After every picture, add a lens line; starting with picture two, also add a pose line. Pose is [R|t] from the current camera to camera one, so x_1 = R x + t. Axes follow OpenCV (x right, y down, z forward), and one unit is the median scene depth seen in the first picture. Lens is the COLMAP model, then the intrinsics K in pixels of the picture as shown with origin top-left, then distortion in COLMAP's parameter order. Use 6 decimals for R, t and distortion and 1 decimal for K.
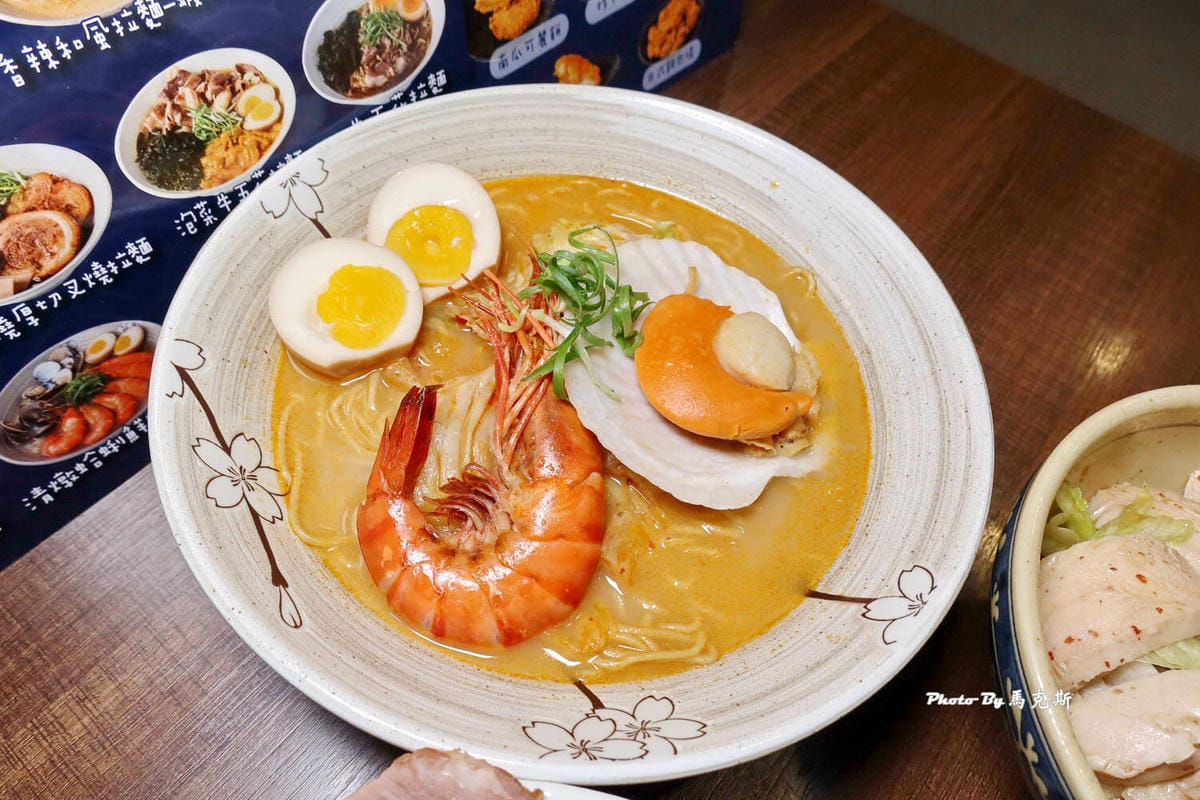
lens RADIAL K [[821.1, 0, 600.0], [0, 821.1, 400.0], [0, 0, 1]] dist [-0.004879, 0.005317]
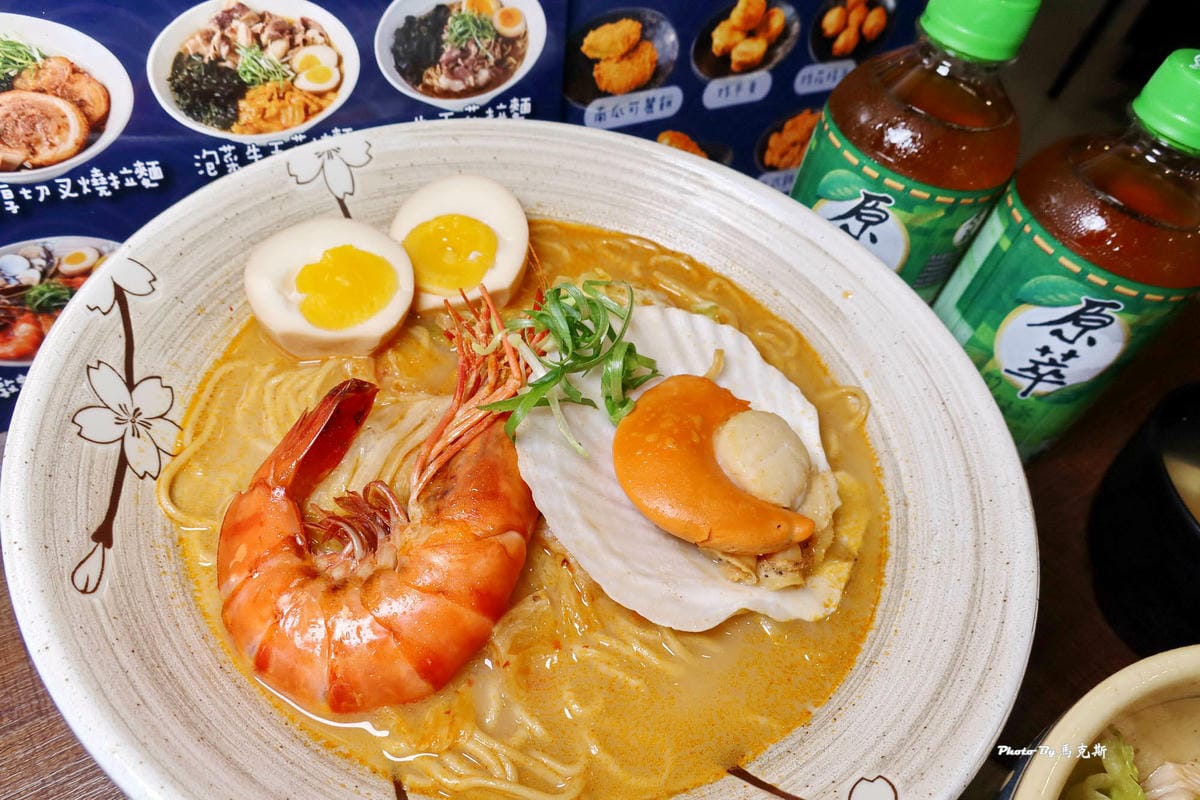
lens RADIAL K [[810.7, 0, 600.0], [0, 810.7, 400.0], [0, 0, 1]] dist [-0.017479, 0.001181]
pose [[0.952253, 0.265891, -0.150052, 0.142795], [-0.287462, 0.946404, -0.147259, 0.051673], [0.102855, 0.183362, 0.977650, 0.185141]]
